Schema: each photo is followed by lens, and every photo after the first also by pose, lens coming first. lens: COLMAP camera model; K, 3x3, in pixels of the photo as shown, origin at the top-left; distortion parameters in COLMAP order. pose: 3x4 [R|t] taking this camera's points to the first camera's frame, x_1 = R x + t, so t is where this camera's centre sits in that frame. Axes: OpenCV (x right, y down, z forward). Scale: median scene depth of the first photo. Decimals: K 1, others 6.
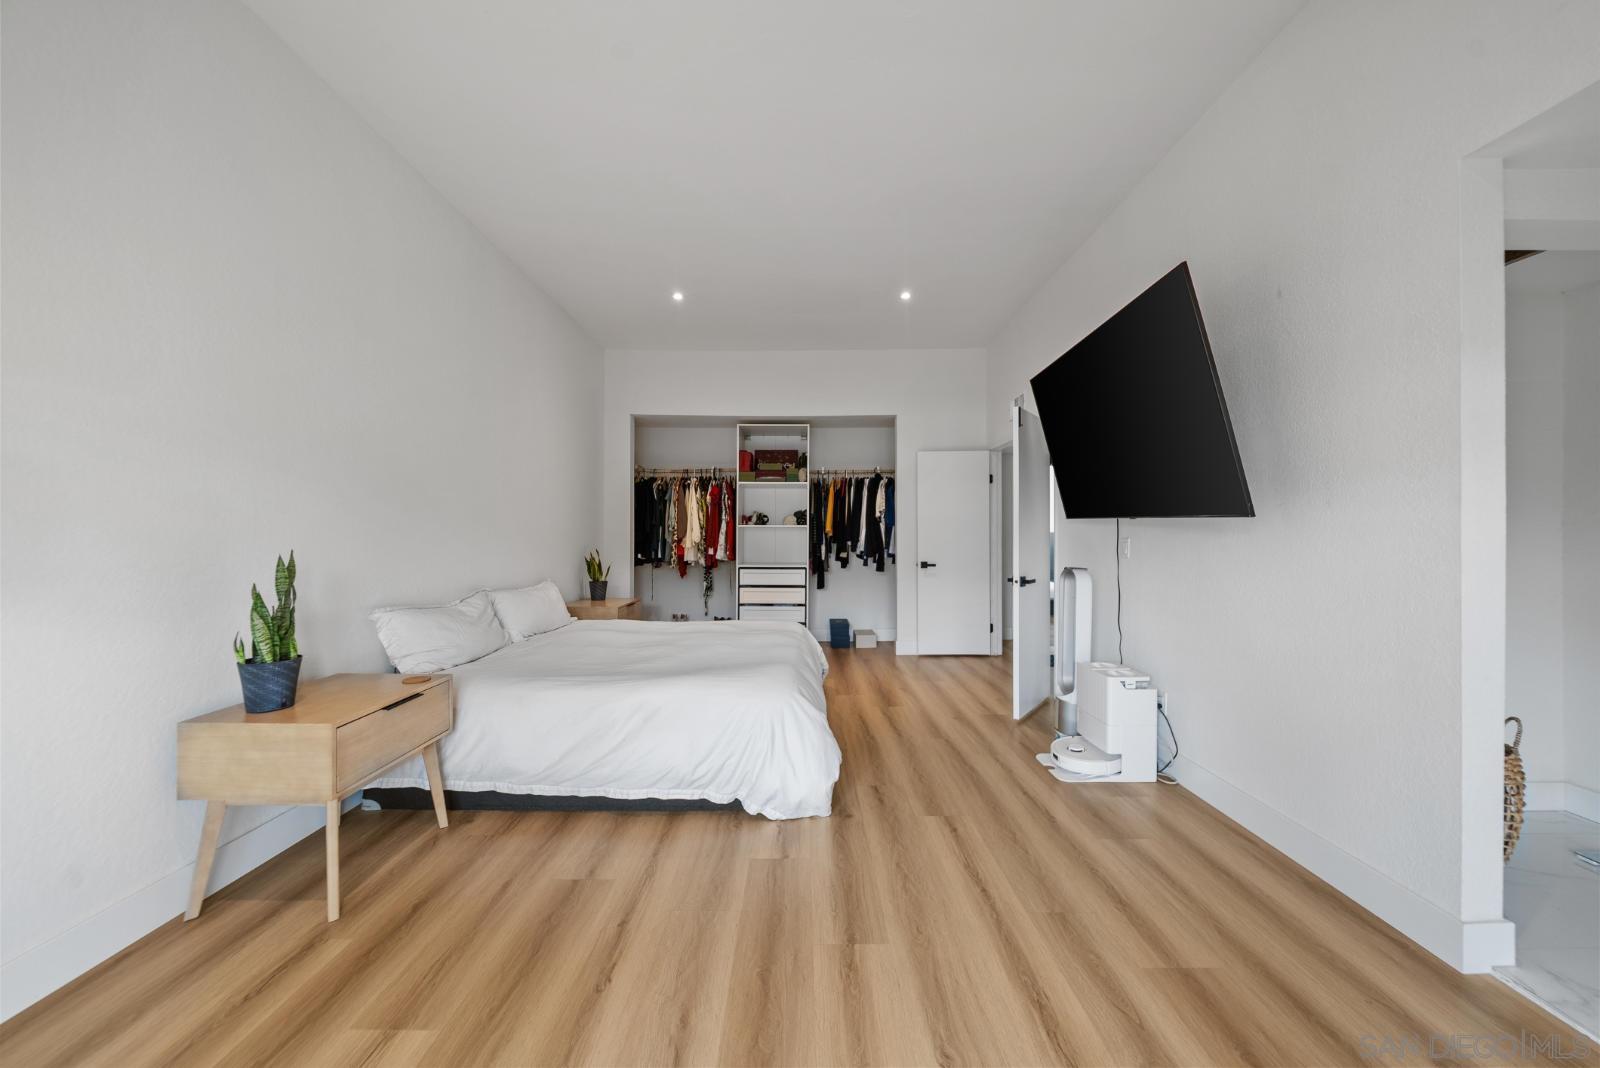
lens RADIAL K [[552.0, 0, 793.7], [0, 552.0, 528.2], [0, 0, 1]] dist [-0.005430, -0.000343]
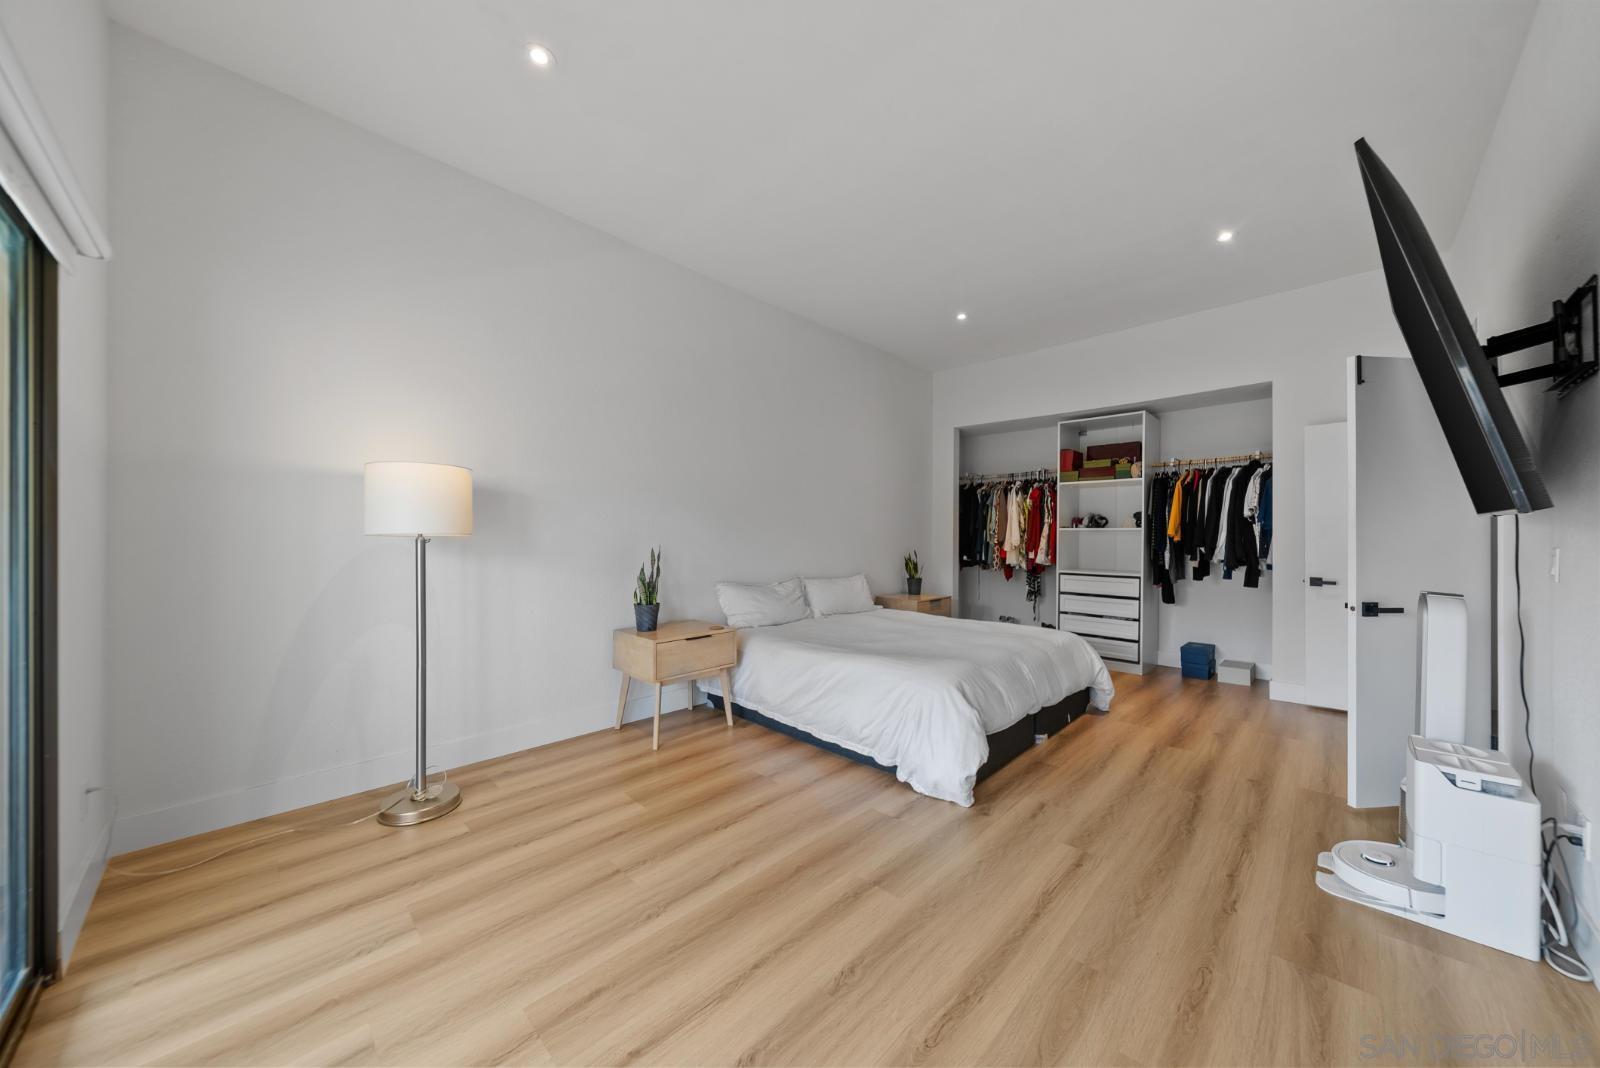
lens RADIAL K [[552.0, 0, 804.0], [0, 552.0, 528.4], [0, 0, 1]] dist [-0.005430, -0.000343]
pose [[0.711272, -0.006339, -0.702888, 0.502712], [0.003395, 0.999979, -0.005583, -0.003217], [0.702909, 0.001585, 0.711278, 0.029724]]
